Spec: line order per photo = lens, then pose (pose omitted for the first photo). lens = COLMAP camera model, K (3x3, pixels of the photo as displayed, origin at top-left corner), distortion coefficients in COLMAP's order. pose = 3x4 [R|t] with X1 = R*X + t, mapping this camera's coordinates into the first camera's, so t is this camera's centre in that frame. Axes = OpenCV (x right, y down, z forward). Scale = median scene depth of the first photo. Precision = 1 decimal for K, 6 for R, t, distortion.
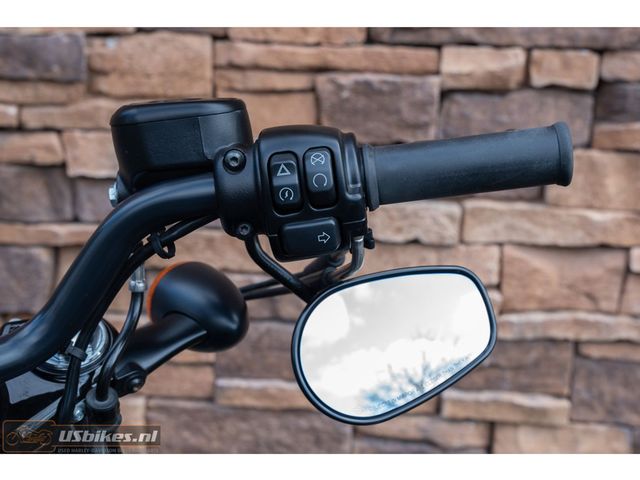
lens RADIAL K [[1035.5, 0, 359.0], [0, 1035.5, 336.6], [0, 0, 1]] dist [0.051879, 0.000000]
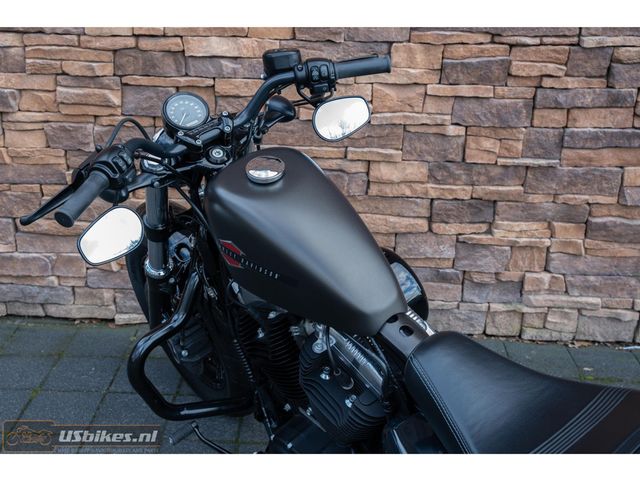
lens RADIAL K [[788.2, 0, 293.0], [0, 788.2, 206.3], [0, 0, 1]] dist [0.077060, 0.000000]
pose [[0.999267, -0.018942, 0.033269, -0.186788], [0.016232, 0.996669, 0.079921, 0.073035], [-0.034672, -0.079322, 0.996246, -1.393330]]
